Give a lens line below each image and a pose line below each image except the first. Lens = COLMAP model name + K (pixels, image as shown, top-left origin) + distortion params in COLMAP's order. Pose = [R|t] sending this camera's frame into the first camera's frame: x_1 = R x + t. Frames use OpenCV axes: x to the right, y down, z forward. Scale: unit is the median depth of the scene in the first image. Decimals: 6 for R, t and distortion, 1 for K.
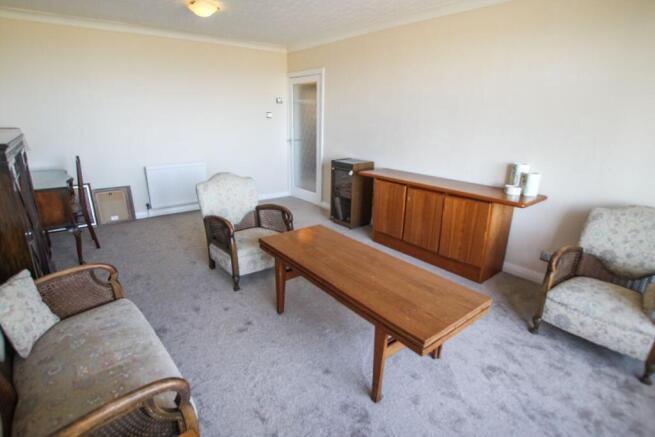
lens RADIAL K [[329.4, 0, 324.9], [0, 329.4, 222.1], [0, 0, 1]] dist [-0.021424, 0.000726]
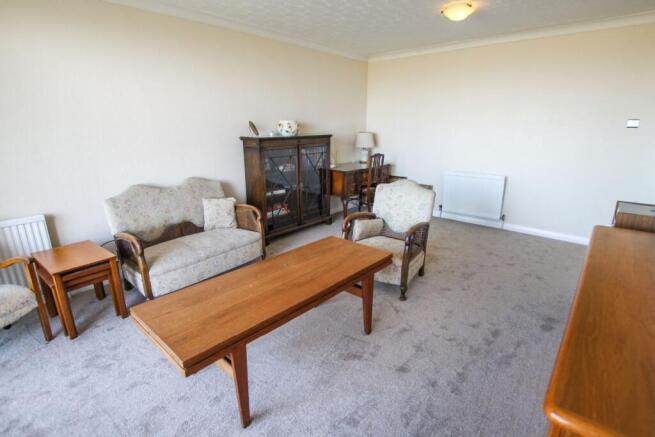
lens RADIAL K [[329.4, 0, 324.9], [0, 329.4, 222.1], [0, 0, 1]] dist [-0.021424, 0.000726]
pose [[0.182264, 0.272053, -0.944864, 0.716241], [-0.297158, 0.931265, 0.210815, -0.196554], [0.937271, 0.242349, 0.250578, 0.624570]]
